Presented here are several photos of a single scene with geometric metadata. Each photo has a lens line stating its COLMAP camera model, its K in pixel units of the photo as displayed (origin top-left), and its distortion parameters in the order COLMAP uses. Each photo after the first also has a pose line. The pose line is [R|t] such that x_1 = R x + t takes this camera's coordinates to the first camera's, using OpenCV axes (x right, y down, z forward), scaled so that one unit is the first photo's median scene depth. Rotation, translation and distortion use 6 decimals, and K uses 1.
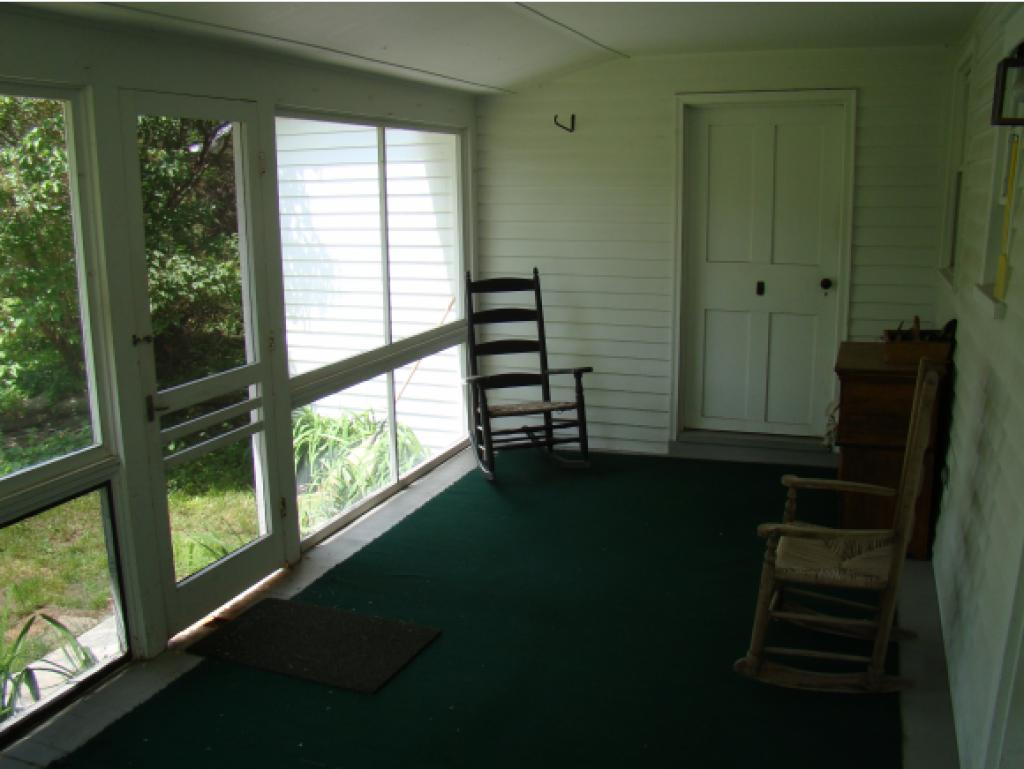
lens RADIAL K [[936.2, 0, 512.0], [0, 936.2, 384.5], [0, 0, 1]] dist [-0.146462, 0.002582]
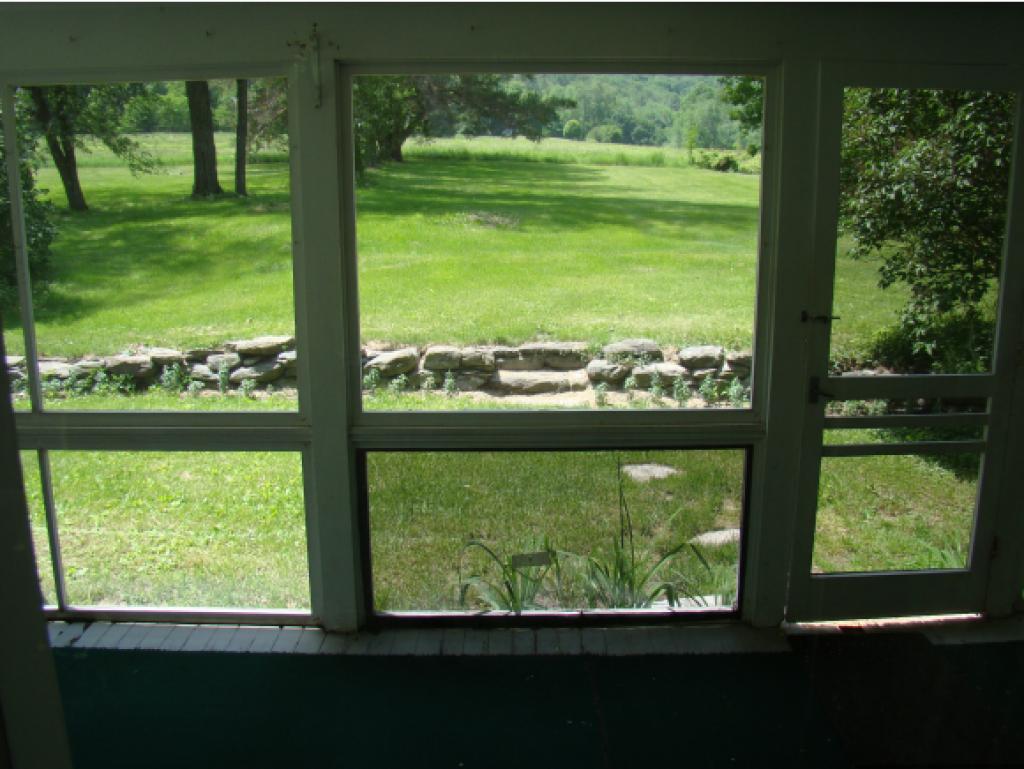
lens RADIAL K [[936.2, 0, 512.0], [0, 936.2, 384.5], [0, 0, 1]] dist [-0.146462, 0.002582]
pose [[0.360344, 0.219815, -0.906550, 0.354014], [-0.193857, 0.968268, 0.157724, -0.066407], [0.912453, 0.118907, 0.391523, 0.292158]]
